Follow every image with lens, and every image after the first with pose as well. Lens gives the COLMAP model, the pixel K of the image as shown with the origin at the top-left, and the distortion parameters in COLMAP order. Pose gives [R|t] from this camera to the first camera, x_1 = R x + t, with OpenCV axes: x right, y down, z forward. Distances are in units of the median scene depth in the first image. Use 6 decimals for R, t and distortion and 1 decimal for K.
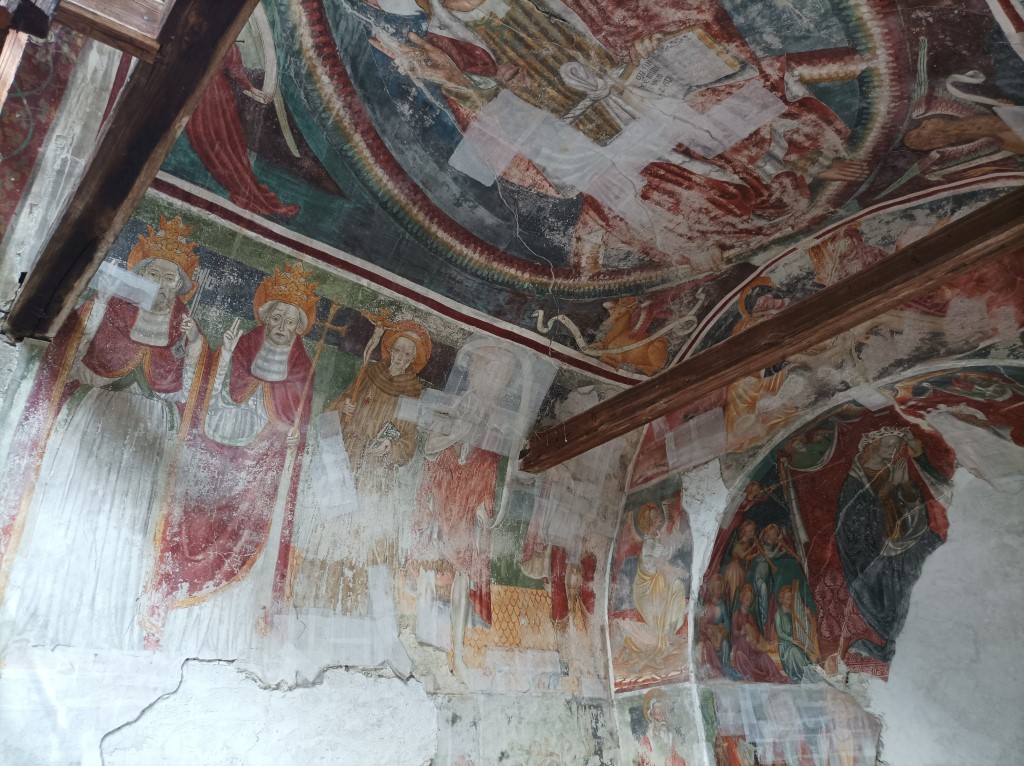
lens RADIAL K [[764.9, 0, 514.1], [0, 764.9, 382.9], [0, 0, 1]] dist [0.026530, -0.015150]
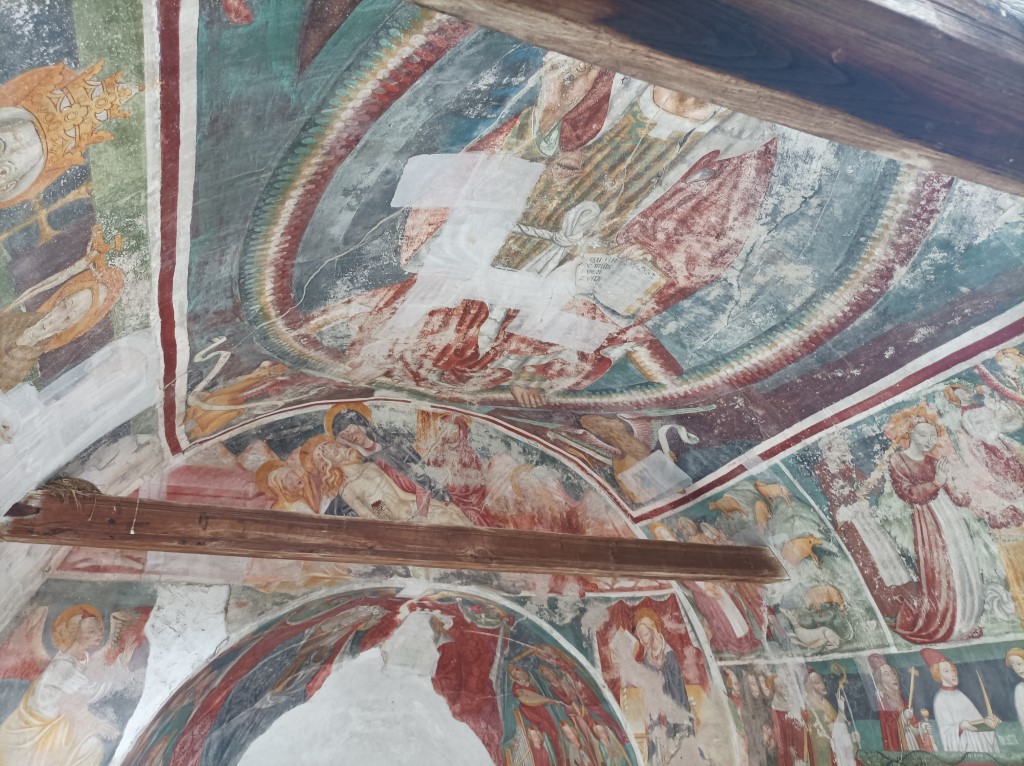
lens RADIAL K [[764.9, 0, 512.2], [0, 764.9, 381.9], [0, 0, 1]] dist [0.026530, -0.015150]
pose [[0.302640, 0.431926, 0.849617, -0.463700], [-0.462982, 0.845805, -0.265070, -0.005107], [-0.833101, -0.313137, 0.455948, 0.539859]]
